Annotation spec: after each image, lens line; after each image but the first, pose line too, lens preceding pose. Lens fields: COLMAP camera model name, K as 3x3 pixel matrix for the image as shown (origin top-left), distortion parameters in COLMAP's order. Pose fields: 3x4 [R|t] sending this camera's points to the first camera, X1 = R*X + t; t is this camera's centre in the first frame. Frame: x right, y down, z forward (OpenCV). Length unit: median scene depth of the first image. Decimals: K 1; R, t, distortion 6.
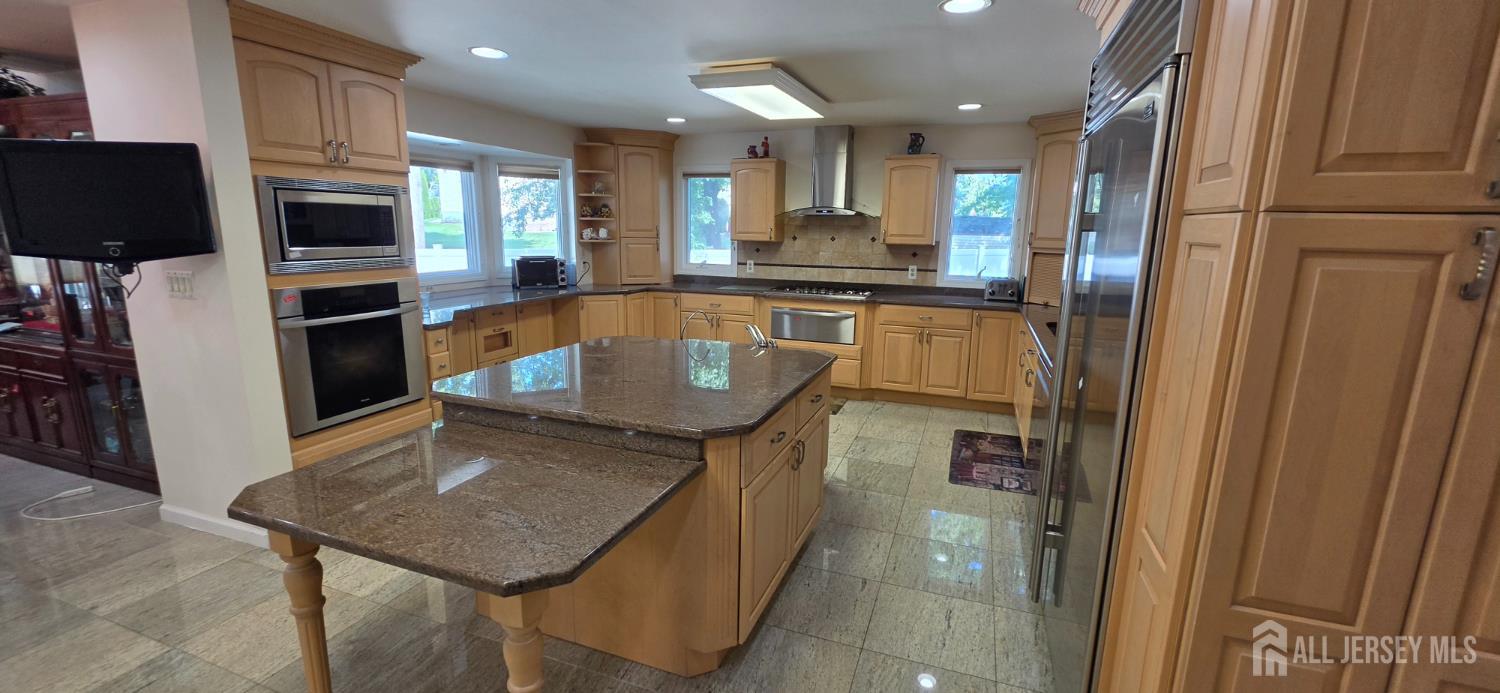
lens RADIAL K [[606.2, 0, 750.0], [0, 606.2, 346.5], [0, 0, 1]] dist [-0.001229, -0.000057]
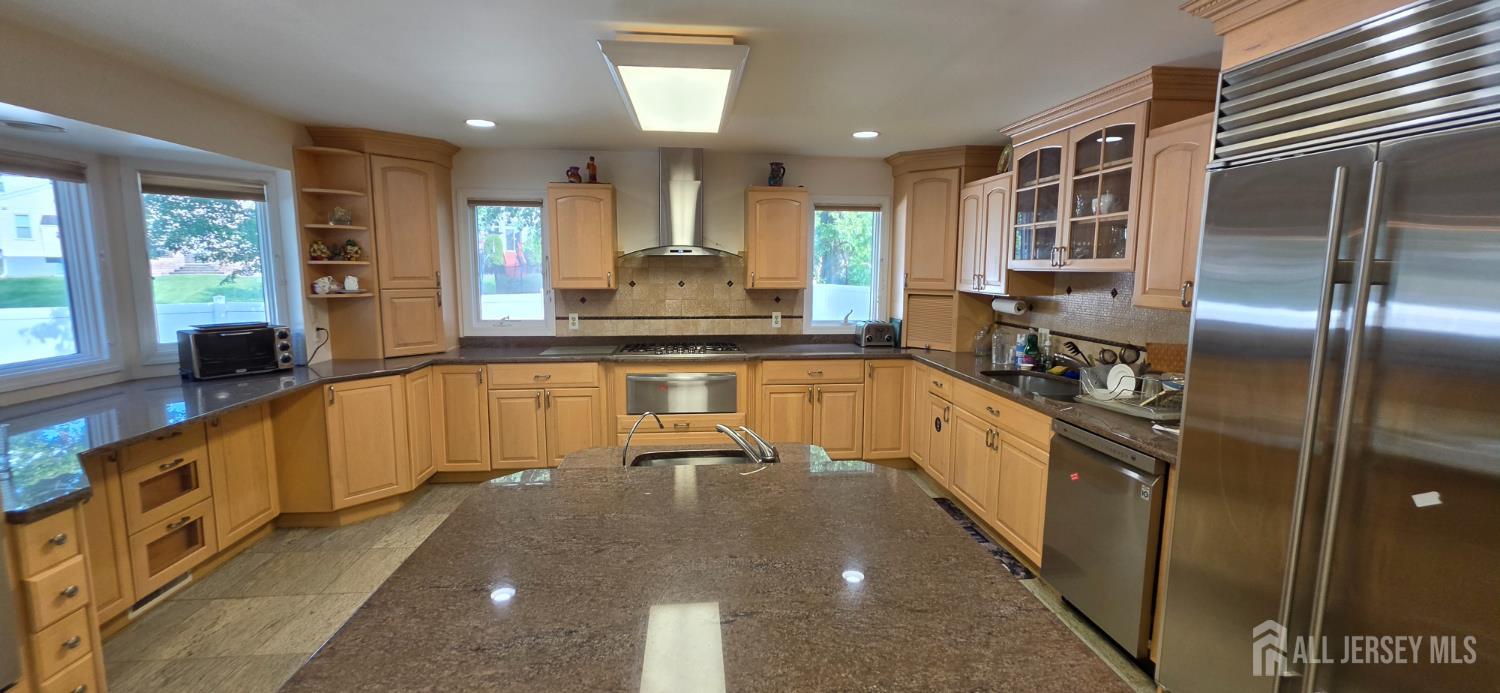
lens RADIAL K [[603.8, 0, 744.4], [0, 603.8, 345.1], [0, 0, 1]] dist [-0.000856, -0.000026]
pose [[0.897935, -0.068663, 0.434738, -0.153387], [0.094676, 0.994766, -0.038434, -0.056263], [-0.429824, 0.075671, 0.899736, 0.235454]]
